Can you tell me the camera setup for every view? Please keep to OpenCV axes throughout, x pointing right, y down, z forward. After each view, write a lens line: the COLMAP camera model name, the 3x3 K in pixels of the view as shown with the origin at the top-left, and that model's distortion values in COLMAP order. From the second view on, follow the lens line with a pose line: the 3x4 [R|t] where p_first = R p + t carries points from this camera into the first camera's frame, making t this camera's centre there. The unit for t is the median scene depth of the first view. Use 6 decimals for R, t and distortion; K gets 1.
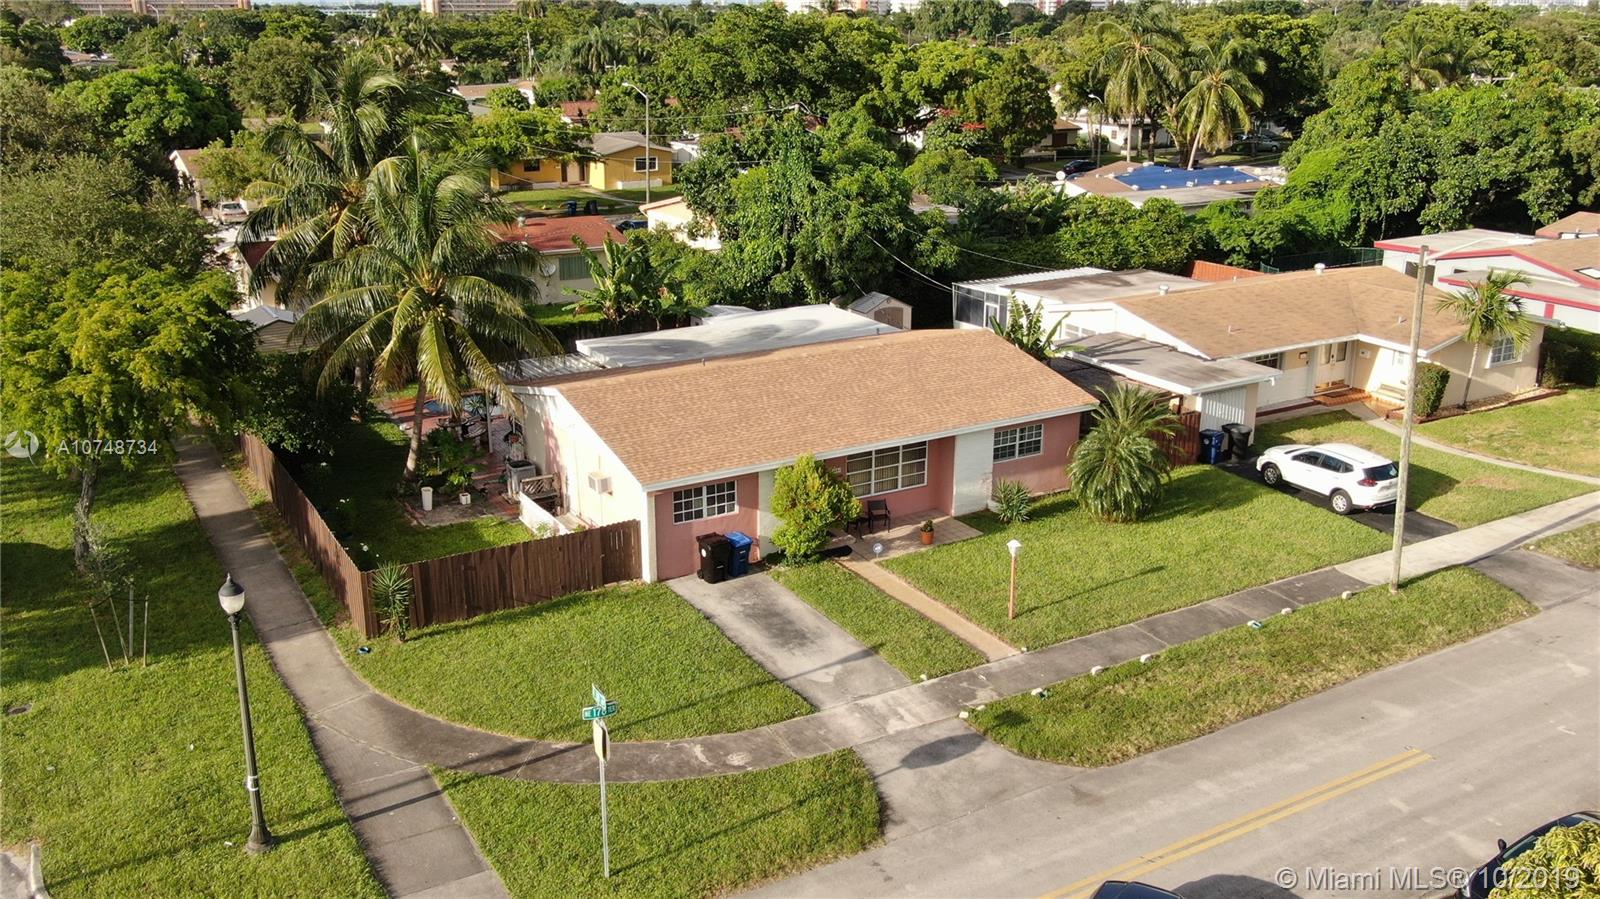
lens RADIAL K [[1398.3, 0, 800.0], [0, 1398.3, 449.5], [0, 0, 1]] dist [-0.000096, 0.004755]
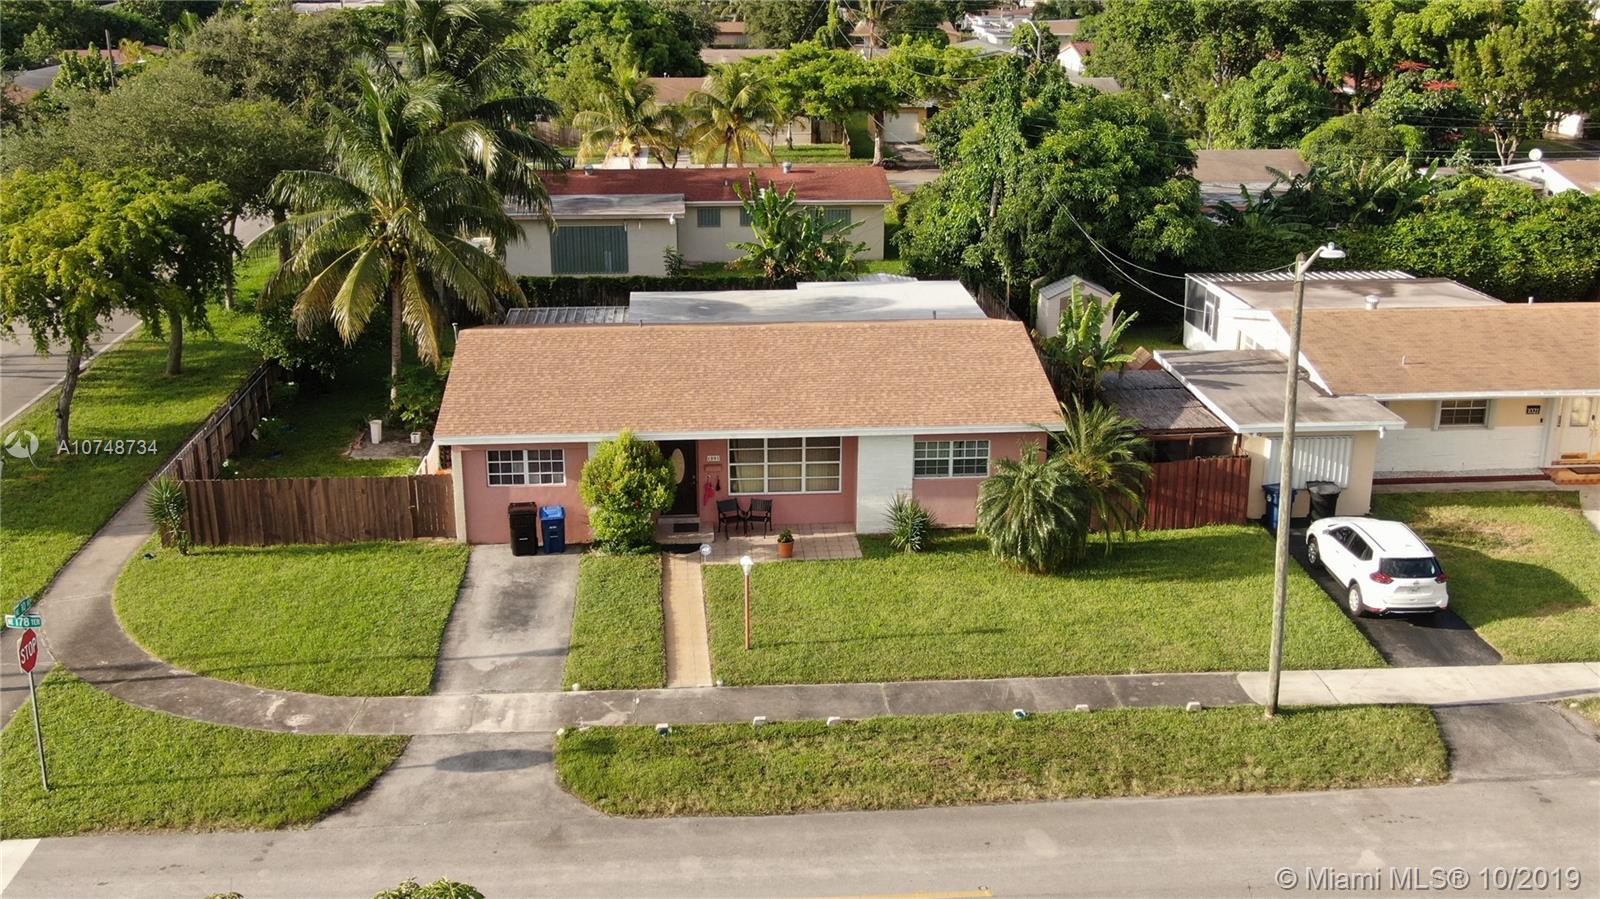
lens RADIAL K [[1624.0, 0, 800.0], [0, 1624.0, 449.5], [0, 0, 1]] dist [-0.004632, 0.004156]
pose [[0.895351, 0.135446, -0.424266, 0.543468], [-0.134570, 0.990381, 0.032187, -0.032613], [0.424545, 0.028275, 0.904965, 0.108912]]
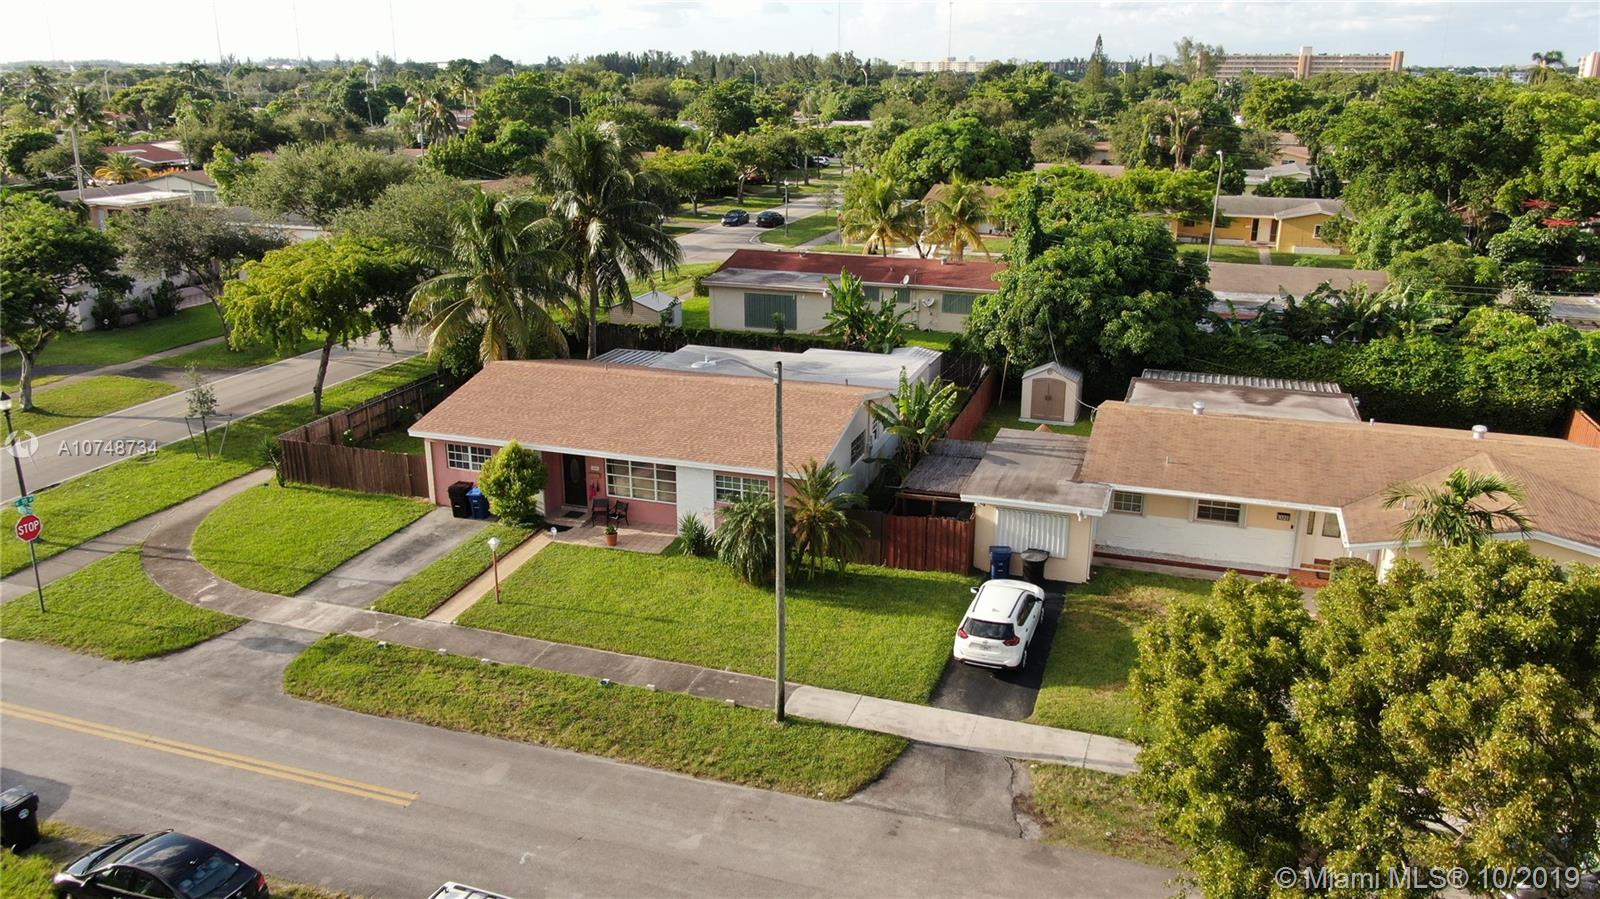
lens RADIAL K [[1202.7, 0, 800.0], [0, 1202.7, 449.5], [0, 0, 1]] dist [-0.010972, -0.002289]
pose [[0.652722, 0.231168, -0.721468, 0.969092], [-0.230081, 0.967817, 0.101944, -0.160936], [0.721815, 0.099455, 0.684903, 0.434642]]
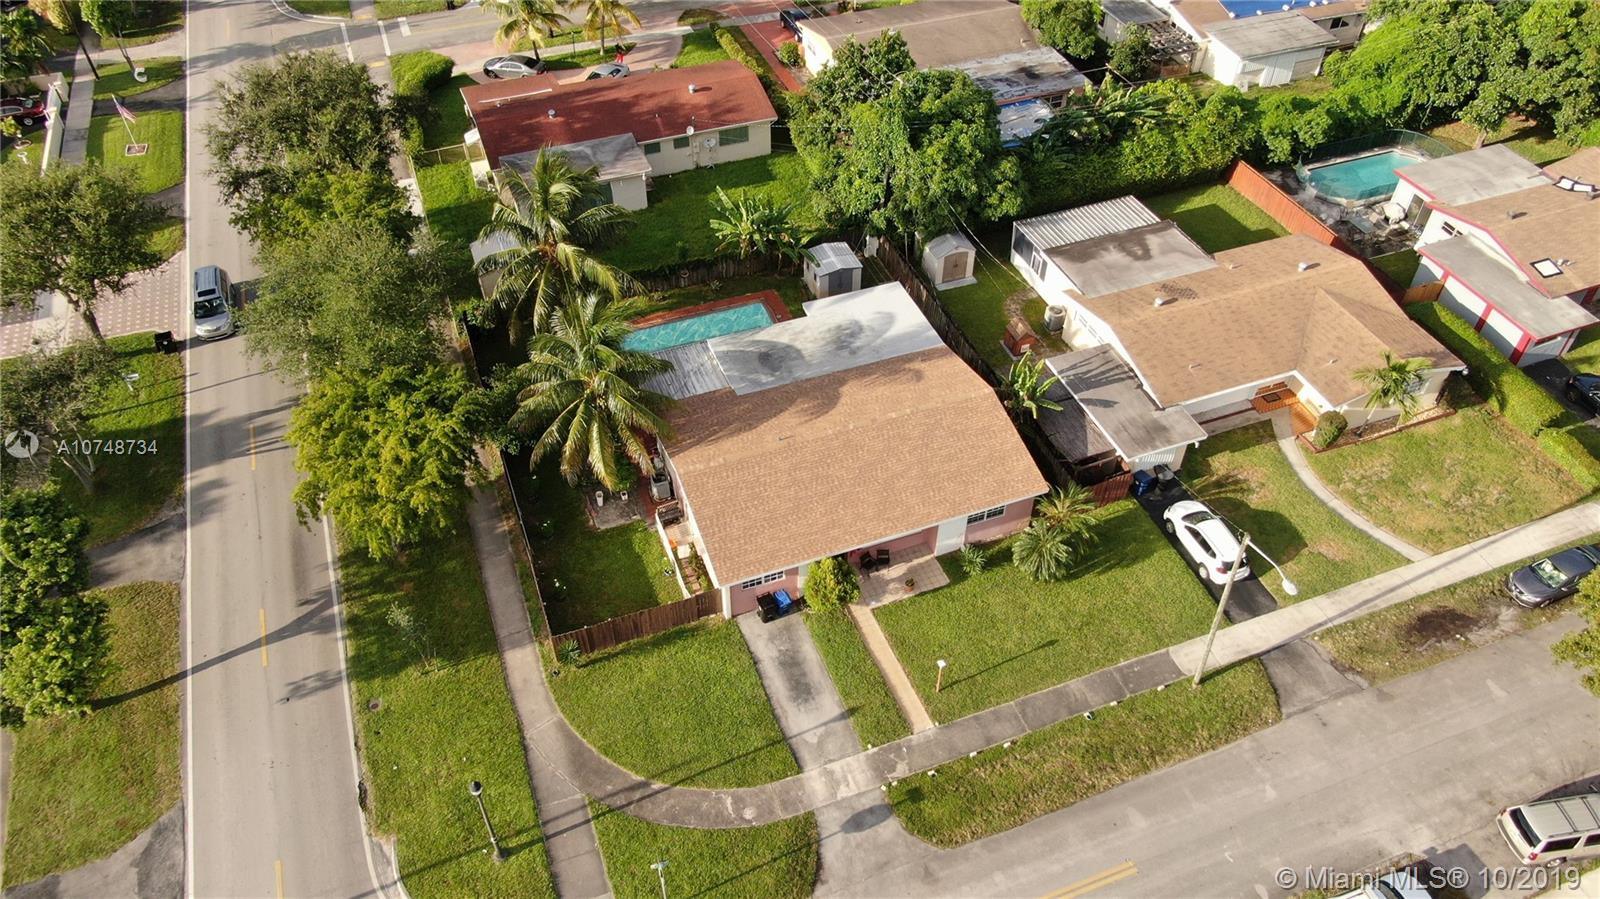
lens RADIAL K [[1154.0, 0, 800.0], [0, 1154.0, 449.5], [0, 0, 1]] dist [-0.013987, -0.000593]
pose [[0.986148, 0.118649, -0.115906, 0.107393], [-0.052739, 0.886821, 0.459094, -0.690881], [0.157259, -0.446622, 0.880794, -0.080074]]
